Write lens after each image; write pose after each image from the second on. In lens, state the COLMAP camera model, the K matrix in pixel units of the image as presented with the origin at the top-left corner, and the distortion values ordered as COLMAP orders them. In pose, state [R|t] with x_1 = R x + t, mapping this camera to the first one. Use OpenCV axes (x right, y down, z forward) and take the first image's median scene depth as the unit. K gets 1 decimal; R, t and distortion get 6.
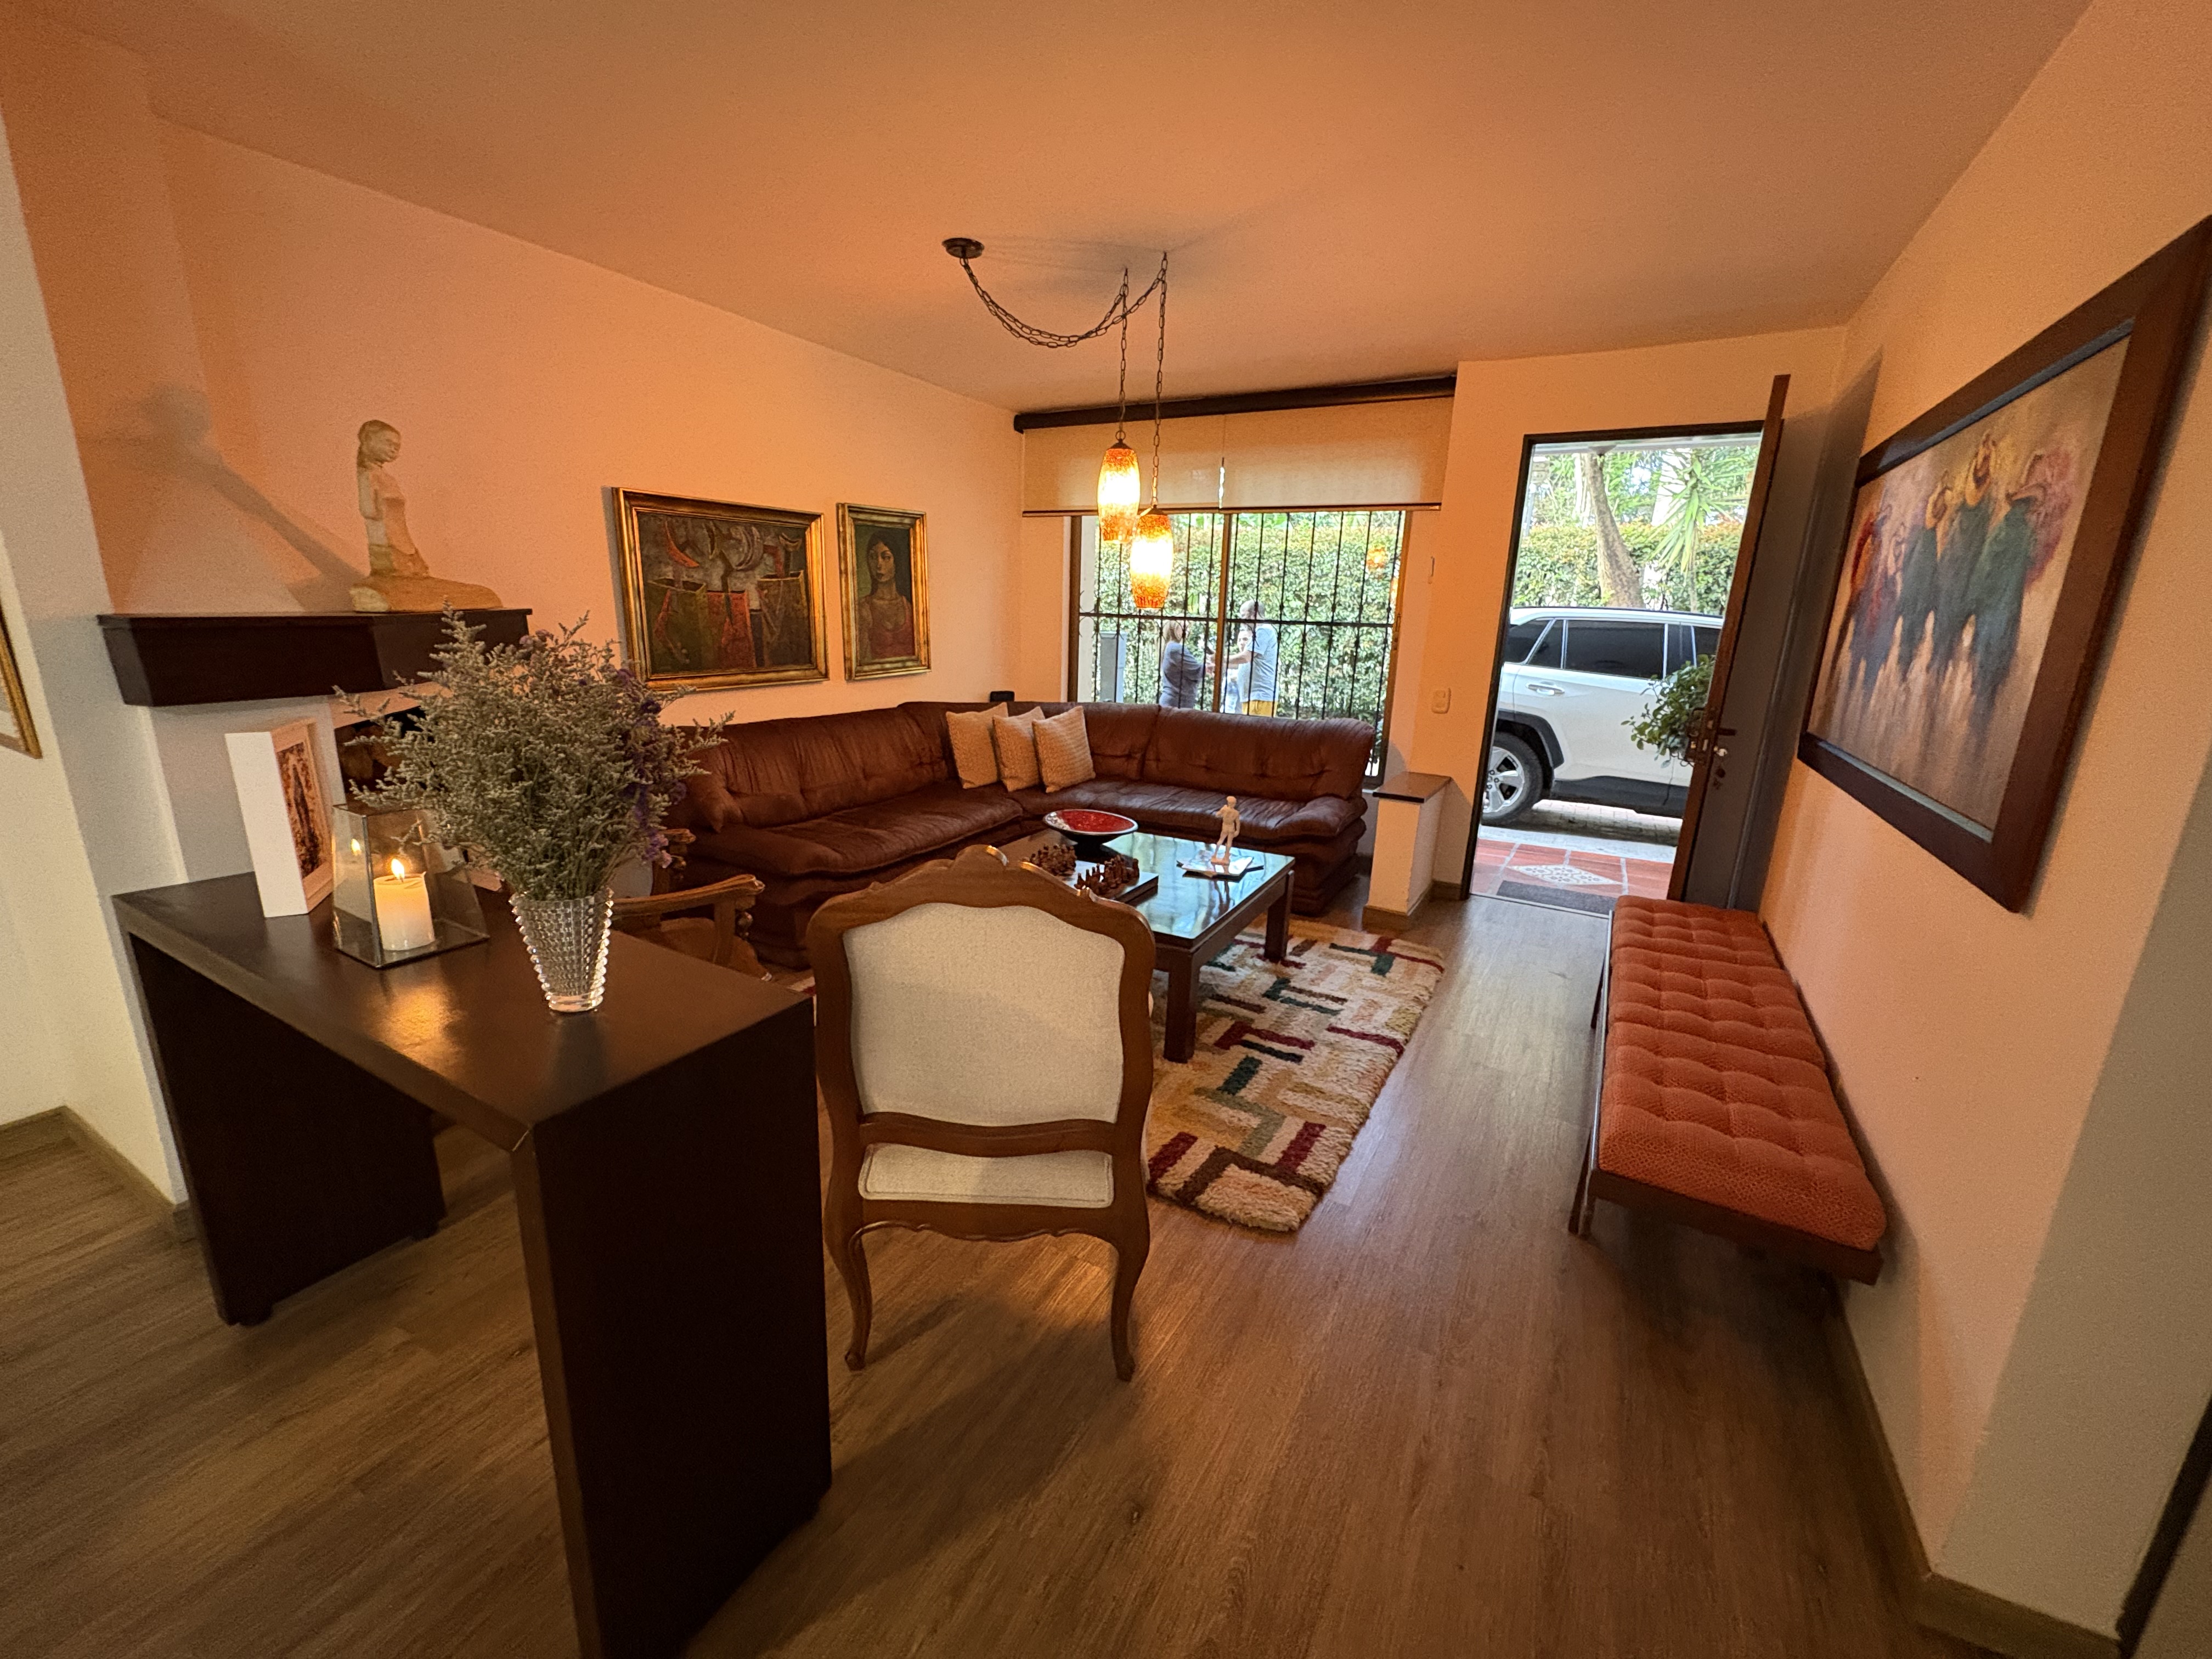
lens RADIAL K [[883.3, 0, 1106.0], [0, 883.3, 829.5], [0, 0, 1]] dist [-0.000808, -0.000076]
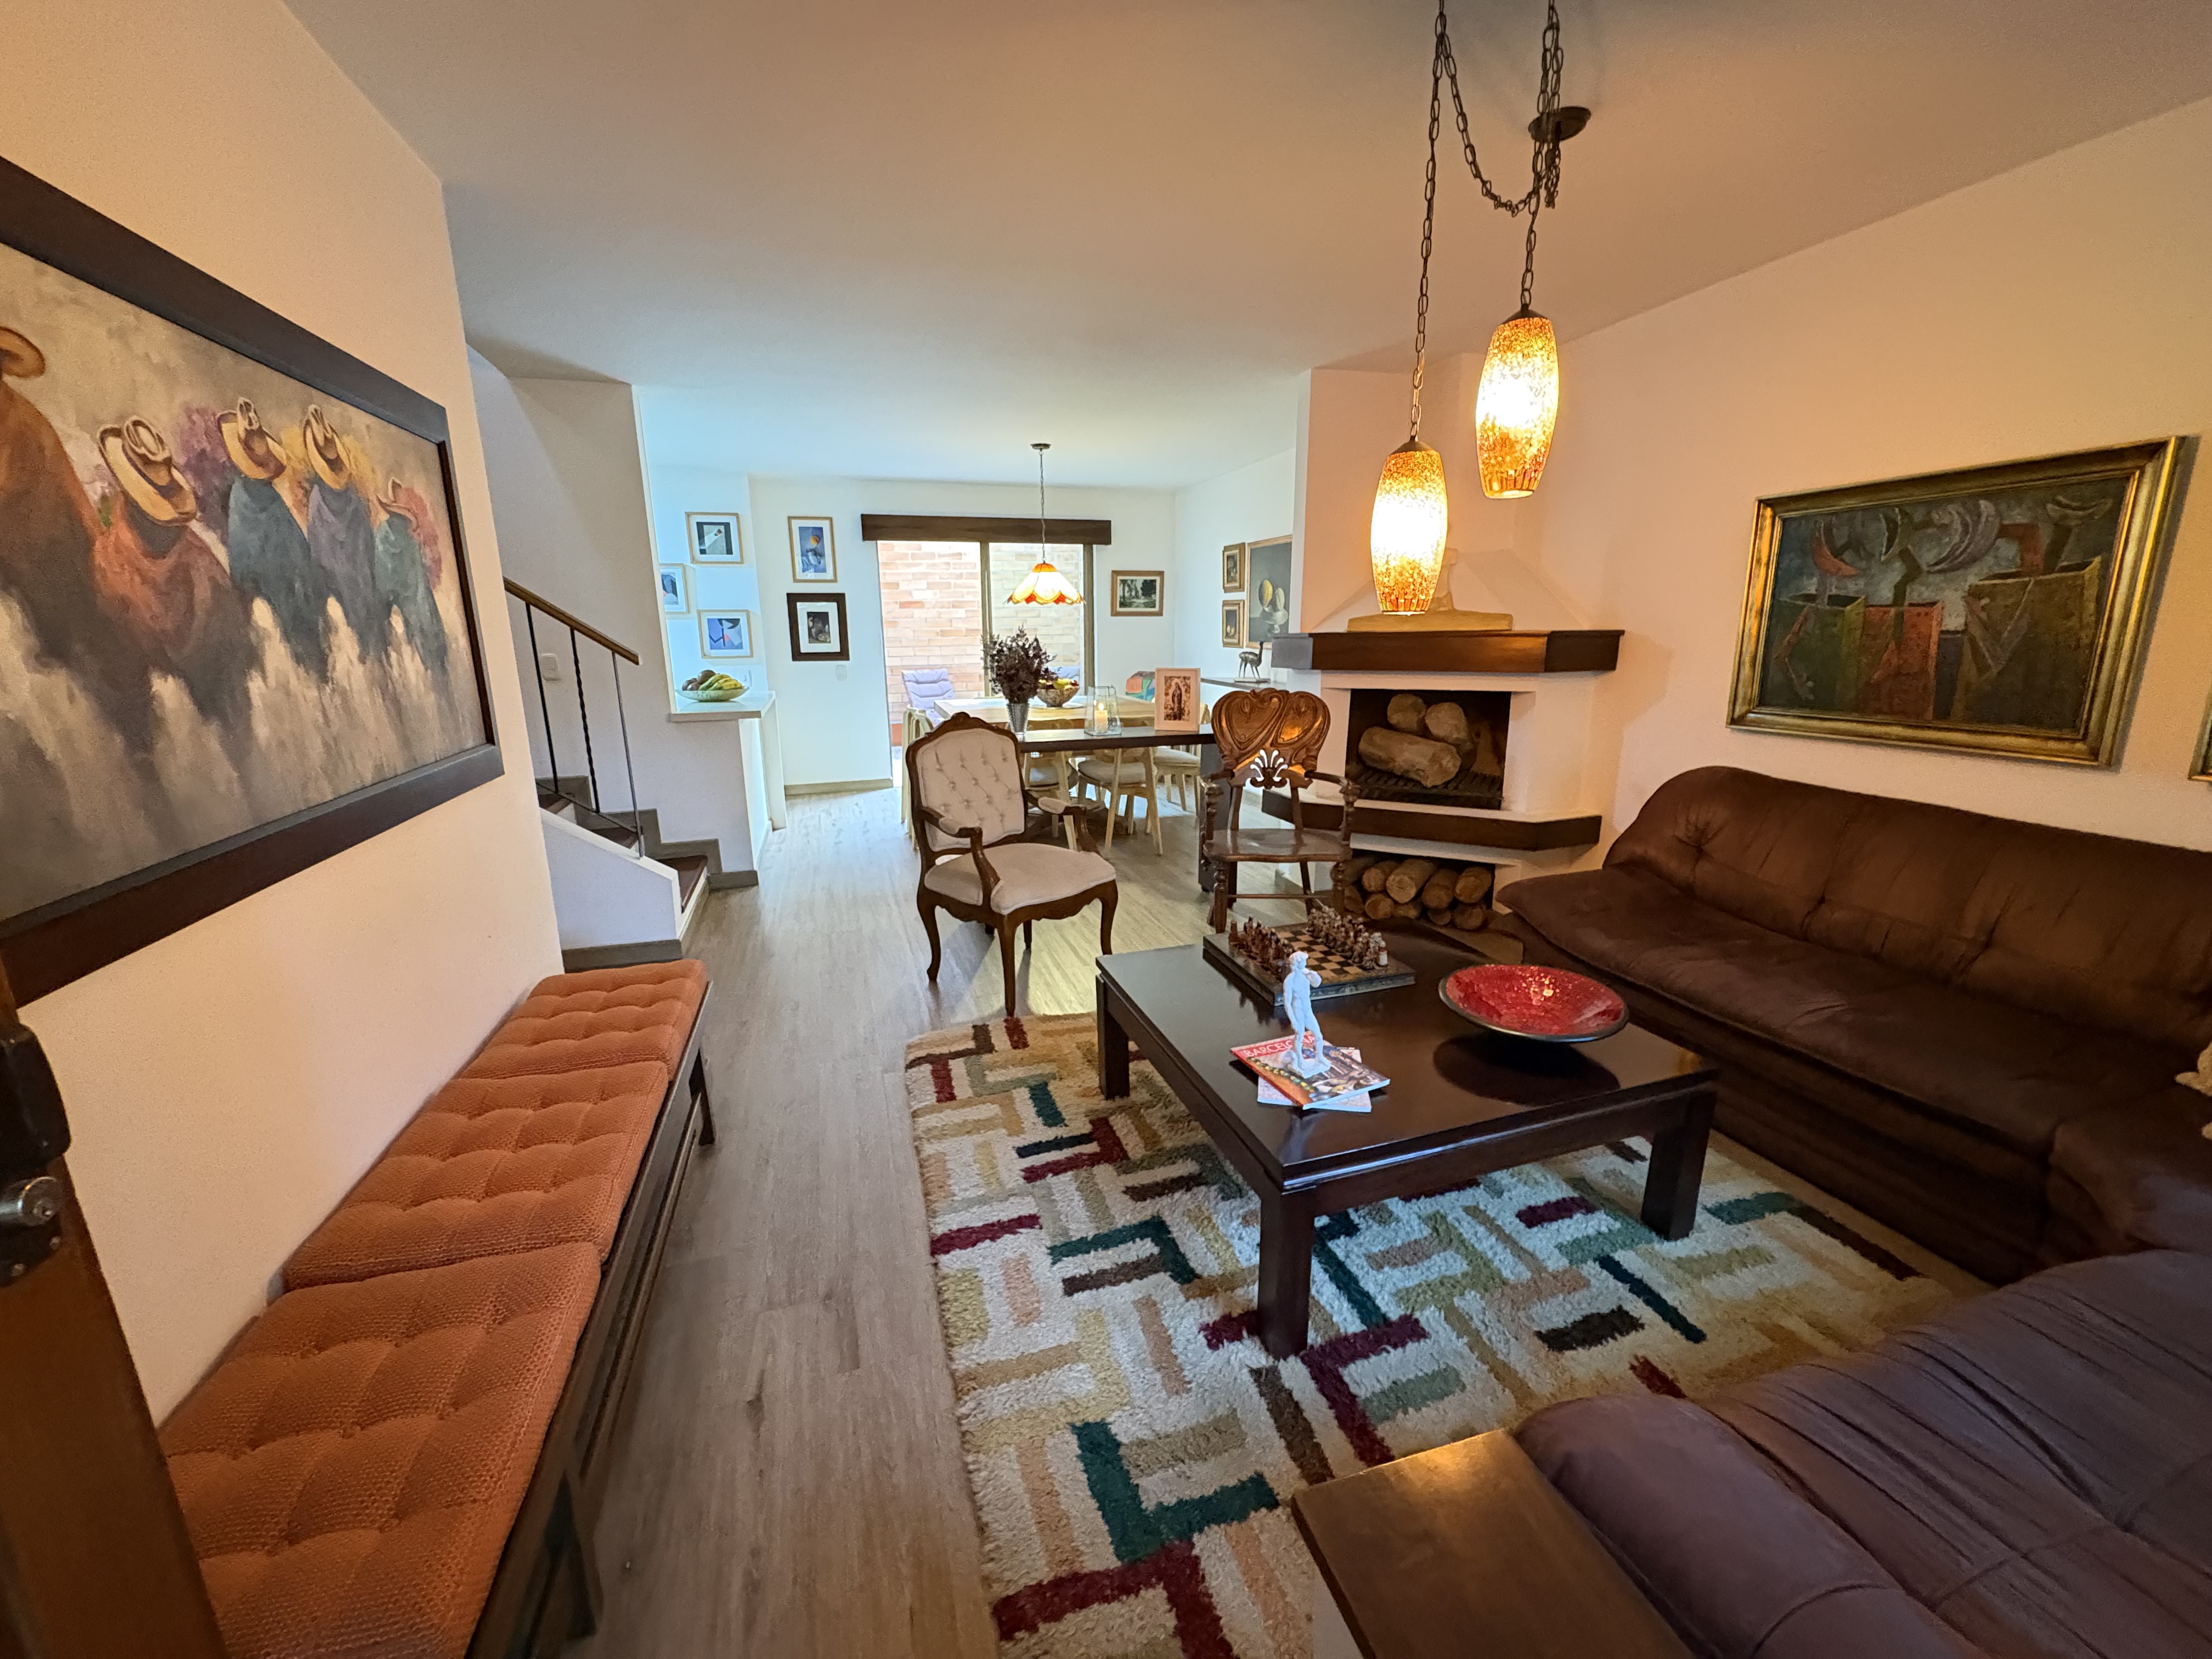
lens RADIAL K [[883.3, 0, 1106.0], [0, 883.3, 829.5], [0, 0, 1]] dist [-0.000808, -0.000076]
pose [[-0.684700, 0.142711, -0.714716, 0.584715], [-0.189382, 0.912119, 0.363556, -0.273495], [0.703790, 0.384282, -0.597501, 1.176284]]
